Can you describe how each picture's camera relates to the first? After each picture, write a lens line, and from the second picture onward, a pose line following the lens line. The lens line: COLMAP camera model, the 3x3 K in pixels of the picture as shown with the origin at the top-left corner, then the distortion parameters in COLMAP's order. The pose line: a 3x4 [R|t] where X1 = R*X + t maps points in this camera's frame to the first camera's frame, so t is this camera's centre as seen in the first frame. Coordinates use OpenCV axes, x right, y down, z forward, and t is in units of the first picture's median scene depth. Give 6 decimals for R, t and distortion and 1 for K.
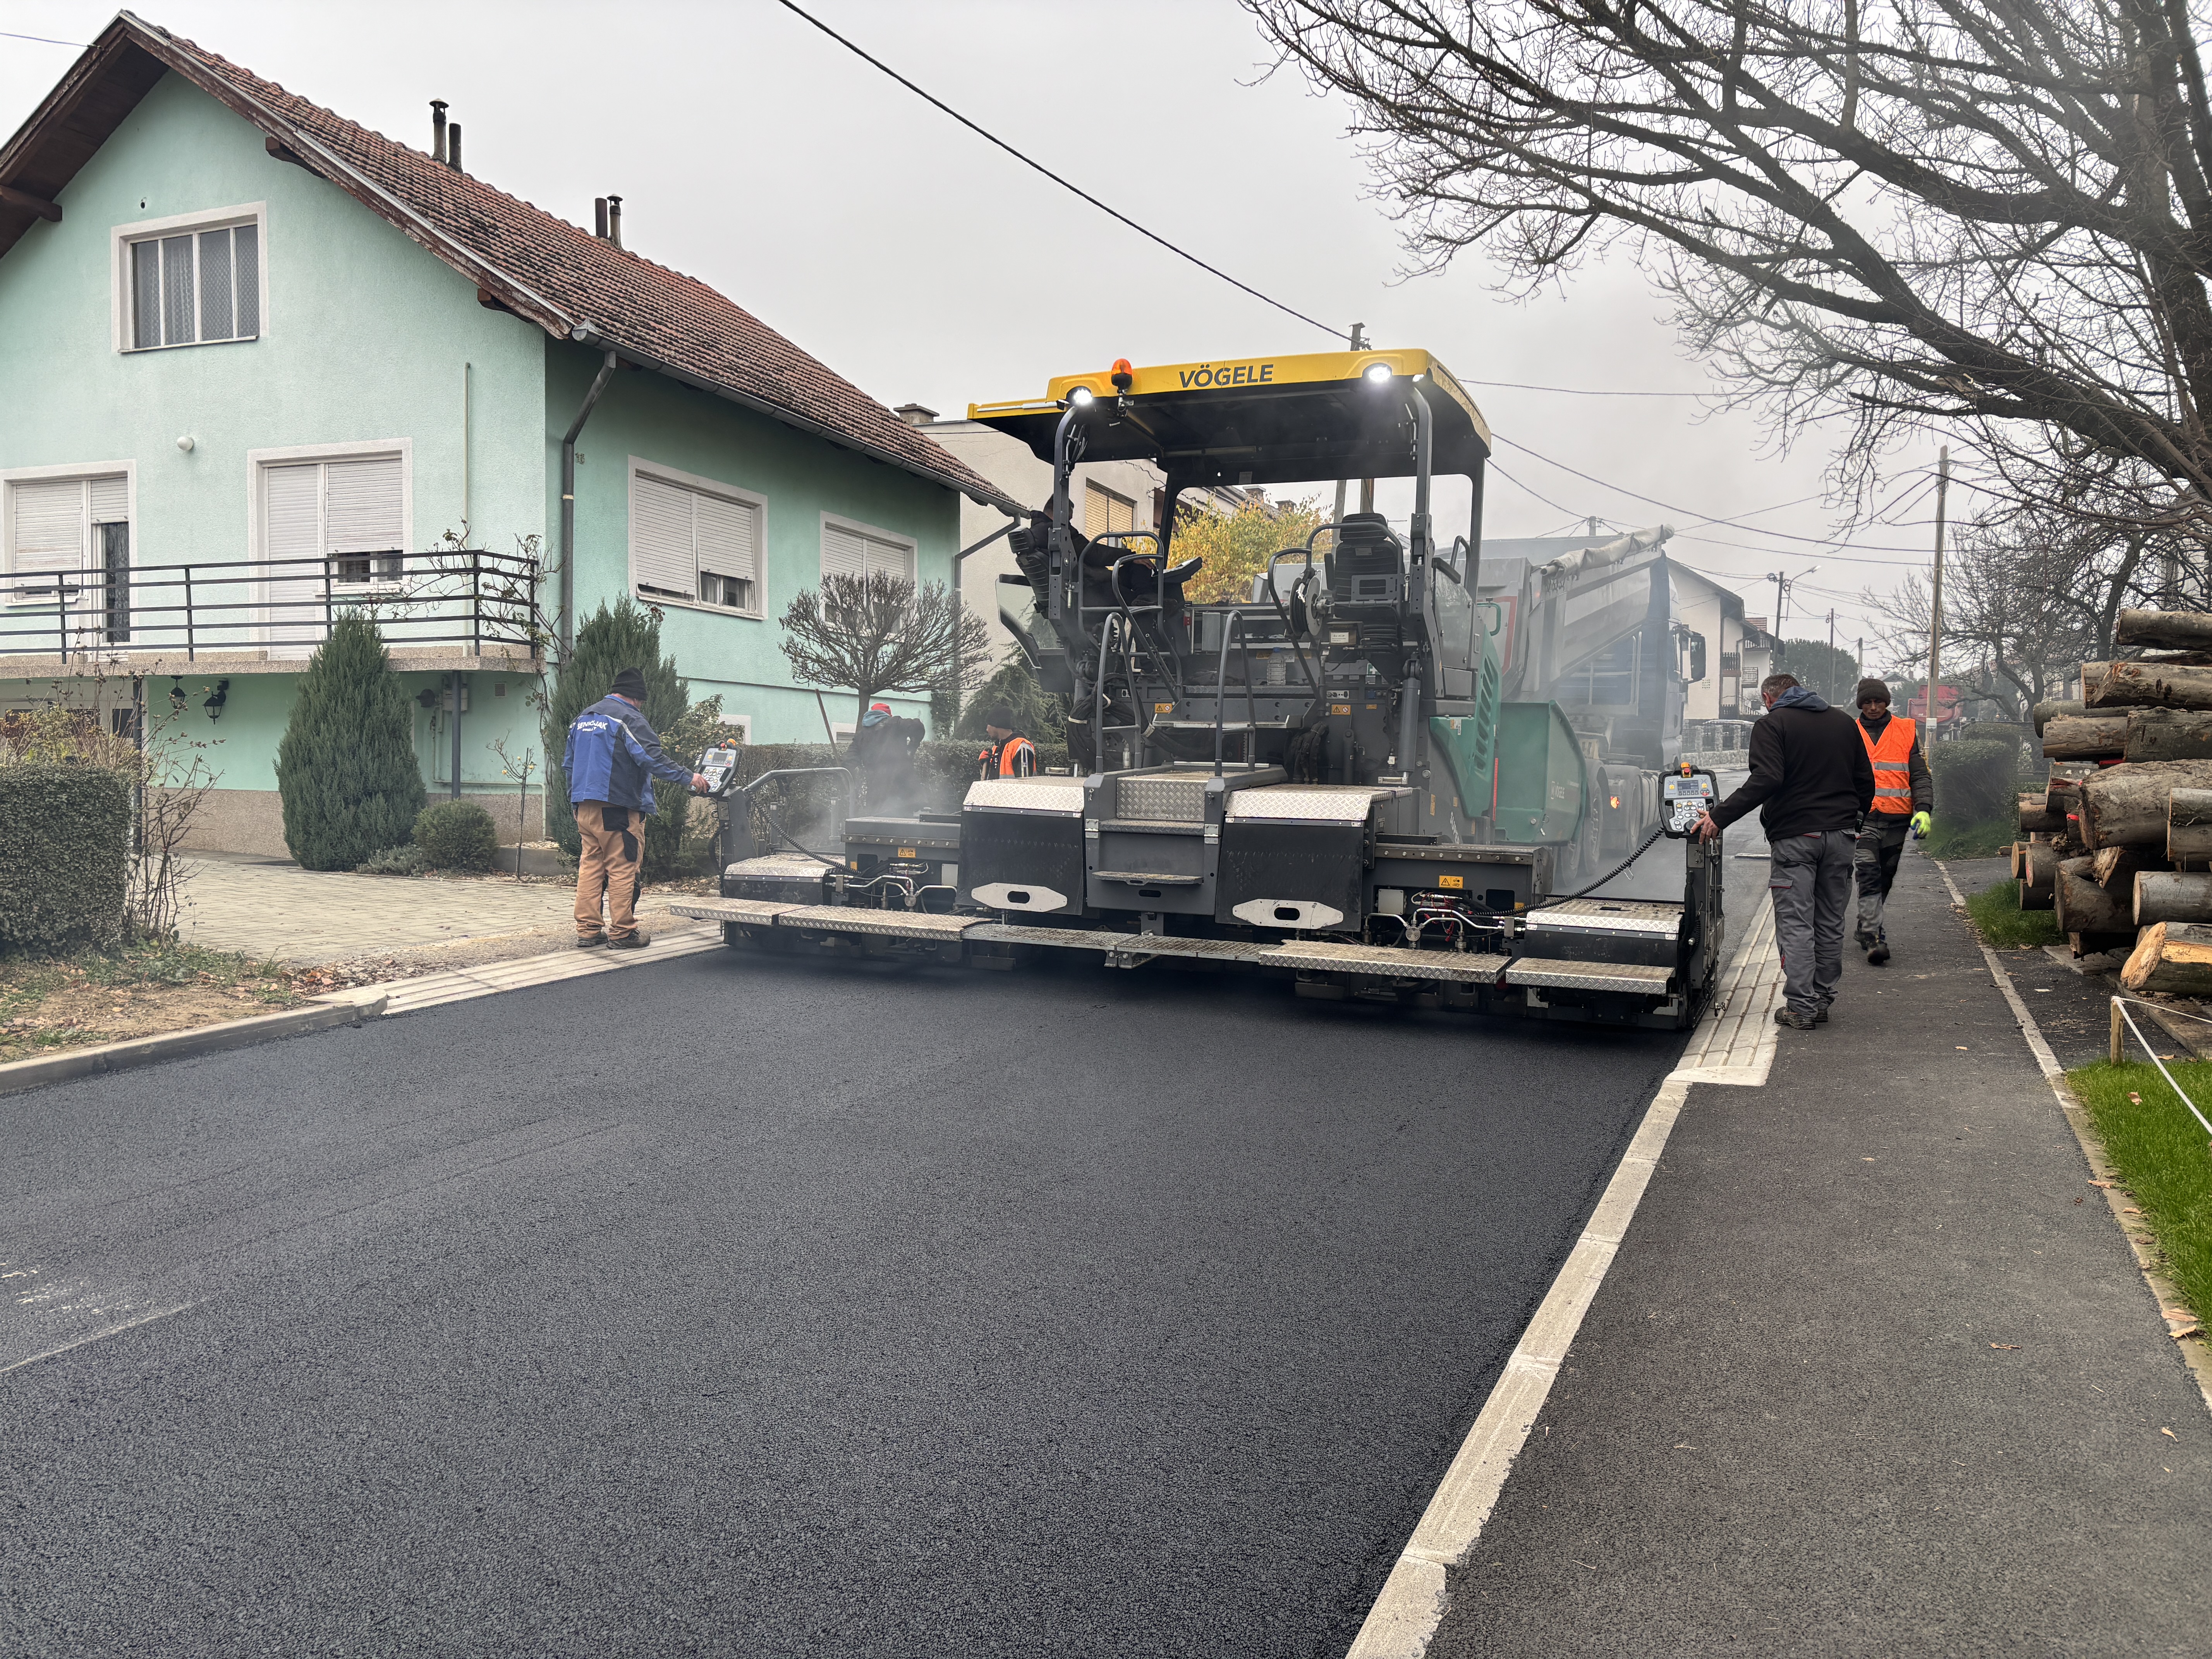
lens RADIAL K [[1657.2, 0, 1075.7], [0, 1657.2, 819.0], [0, 0, 1]] dist [0.049710, -0.050373]
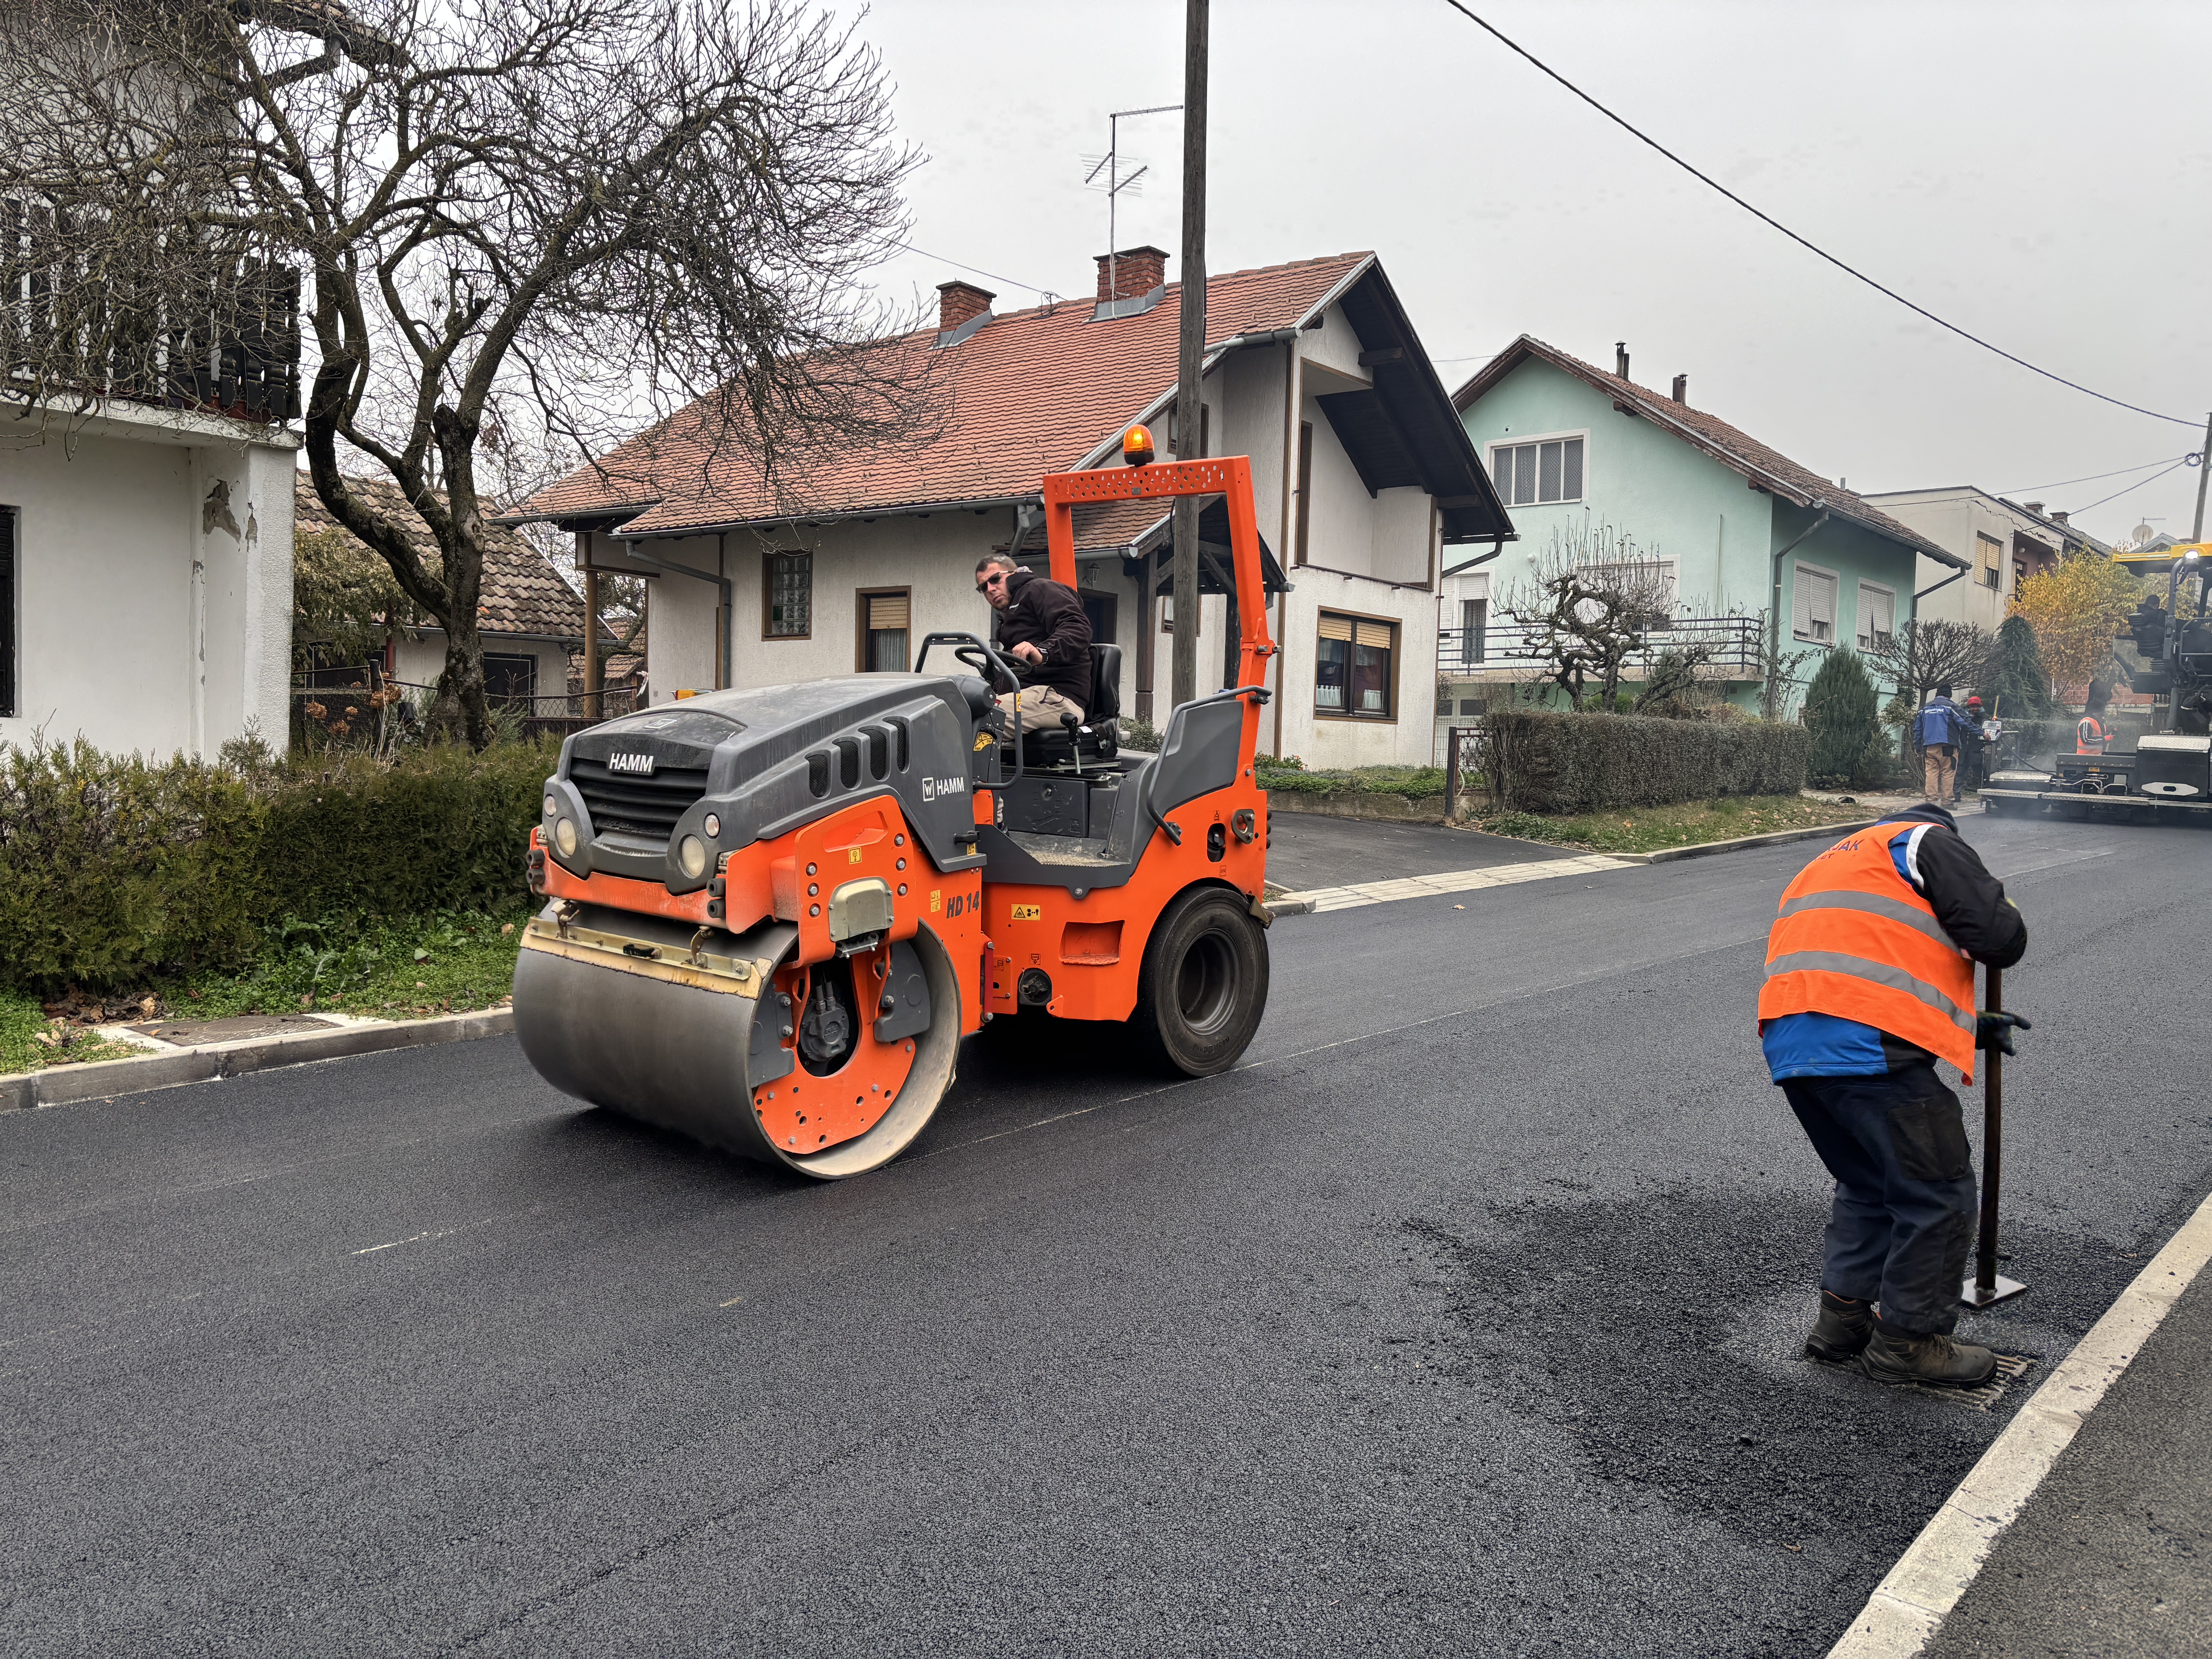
lens RADIAL K [[1657.2, 0, 1075.7], [0, 1657.2, 819.0], [0, 0, 1]] dist [0.049710, -0.050373]
pose [[0.947130, 0.026784, -0.319731, -0.469746], [-0.022083, 0.999588, 0.018319, 0.052537], [0.320090, -0.010290, 0.947331, -1.072924]]
